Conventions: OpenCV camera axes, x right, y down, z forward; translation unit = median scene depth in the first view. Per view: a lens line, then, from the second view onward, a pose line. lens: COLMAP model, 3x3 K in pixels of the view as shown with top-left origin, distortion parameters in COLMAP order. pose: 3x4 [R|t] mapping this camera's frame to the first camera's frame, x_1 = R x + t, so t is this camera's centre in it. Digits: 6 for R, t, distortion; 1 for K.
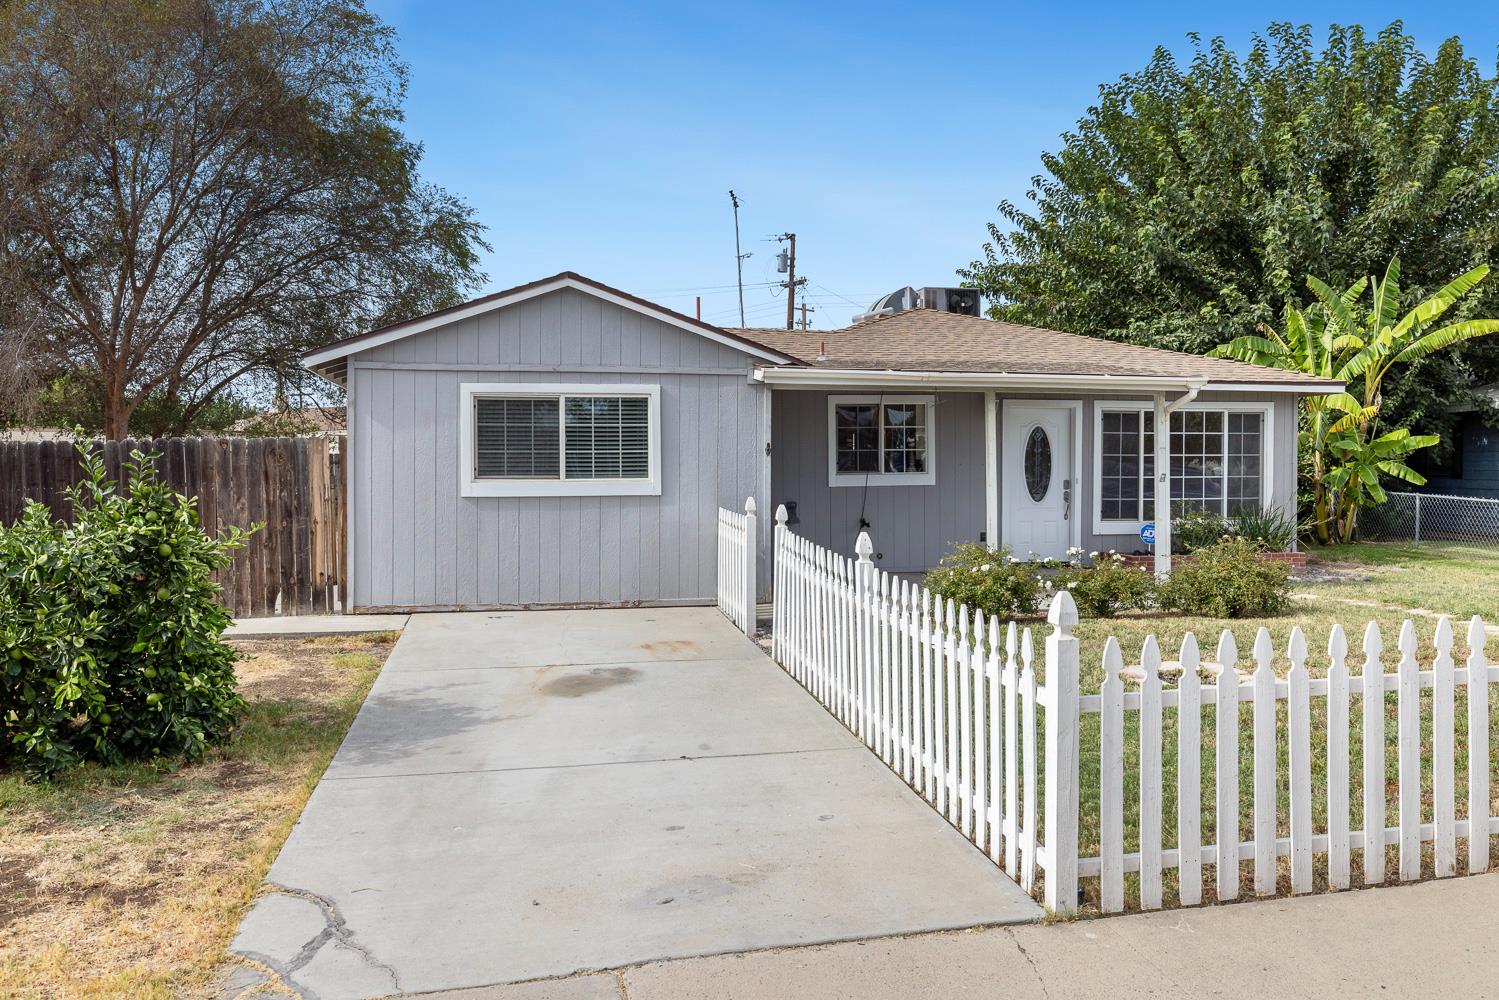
lens RADIAL K [[1154.4, 0, 755.9], [0, 1154.4, 501.7], [0, 0, 1]] dist [0.003012, 0.000107]
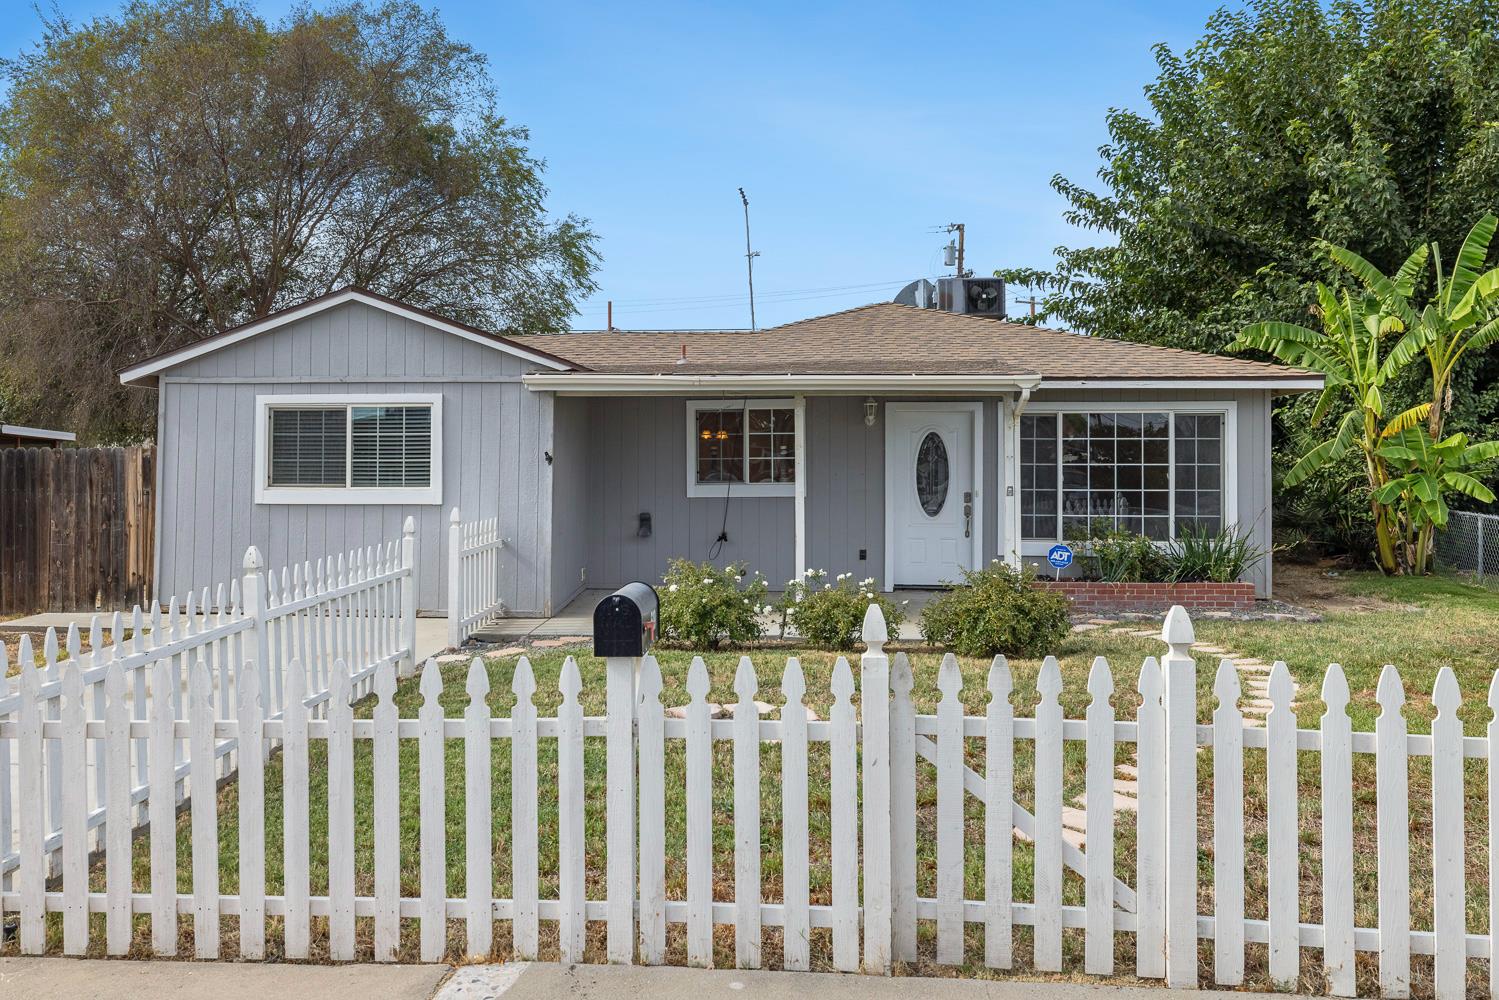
lens RADIAL K [[1199.5, 0, 687.2], [0, 1199.5, 453.2], [0, 0, 1]] dist [0.004814, 0.000500]
pose [[0.954485, -0.000441, -0.298258, 0.420097], [-0.013264, 0.998947, -0.043925, -0.006974], [0.297963, 0.045882, 0.953474, 0.076054]]
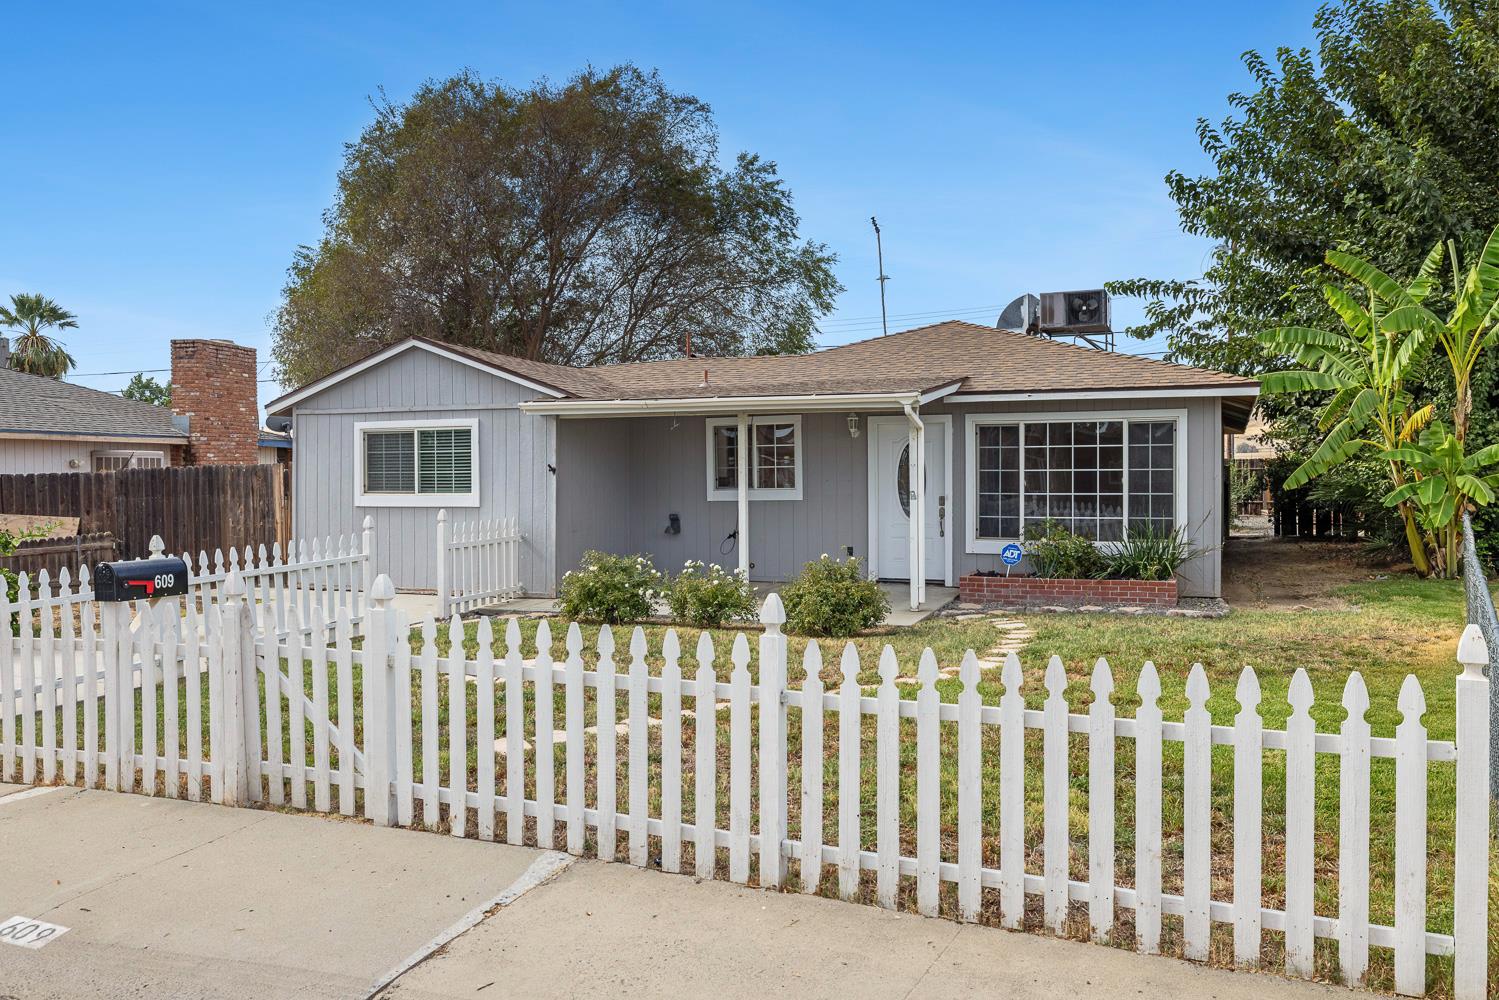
lens RADIAL K [[1154.4, 0, 755.9], [0, 1154.4, 501.7], [0, 0, 1]] dist [0.003012, 0.000107]
pose [[0.836377, 0.010073, -0.548062, 0.836766], [-0.013729, 0.999902, -0.002574, -0.011898], [0.547983, 0.009678, 0.836434, 0.119596]]
